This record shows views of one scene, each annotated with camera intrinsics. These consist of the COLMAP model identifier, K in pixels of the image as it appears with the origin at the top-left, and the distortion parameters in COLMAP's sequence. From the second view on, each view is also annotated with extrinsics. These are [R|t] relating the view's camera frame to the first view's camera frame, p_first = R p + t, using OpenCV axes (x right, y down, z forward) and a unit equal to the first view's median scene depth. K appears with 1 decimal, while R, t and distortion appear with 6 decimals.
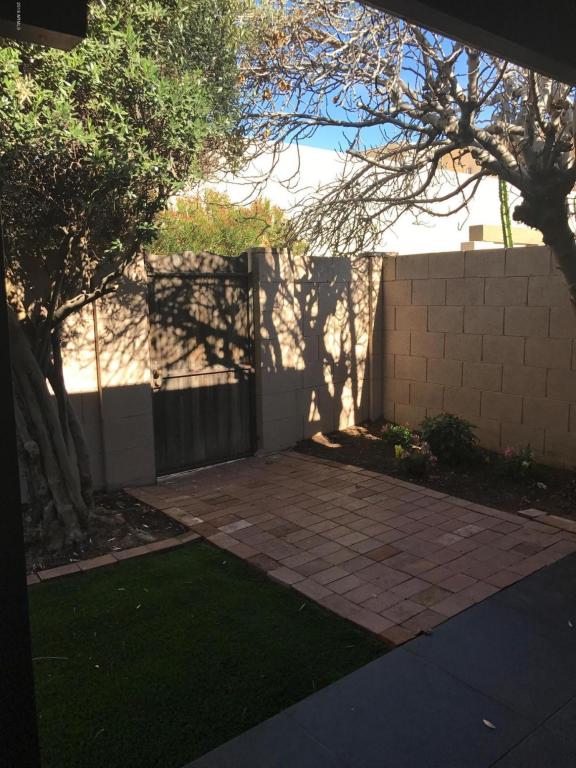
lens RADIAL K [[627.0, 0, 288.0], [0, 627.0, 384.0], [0, 0, 1]] dist [0.053066, -0.066058]
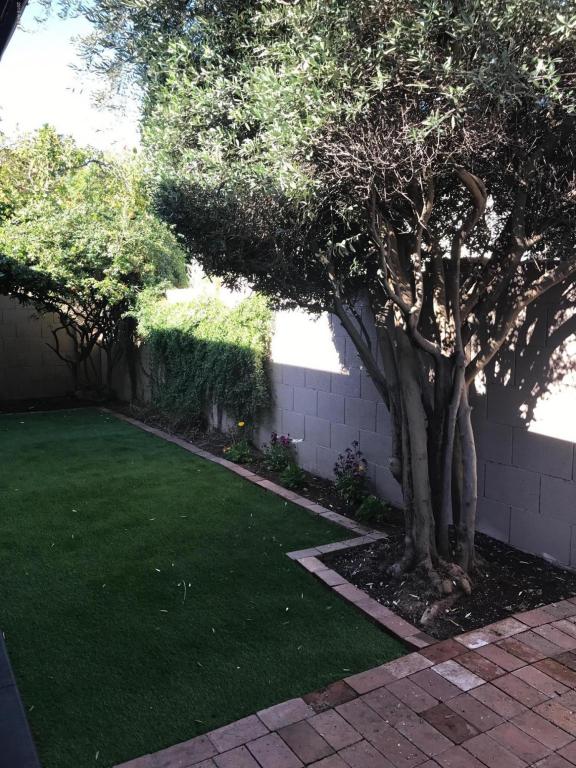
lens RADIAL K [[627.0, 0, 288.0], [0, 627.0, 384.0], [0, 0, 1]] dist [0.053066, -0.066058]
pose [[-0.141288, 0.119533, -0.982726, 0.553875], [-0.142564, 0.979880, 0.139683, -0.134134], [0.979650, 0.159836, -0.121404, 0.876055]]
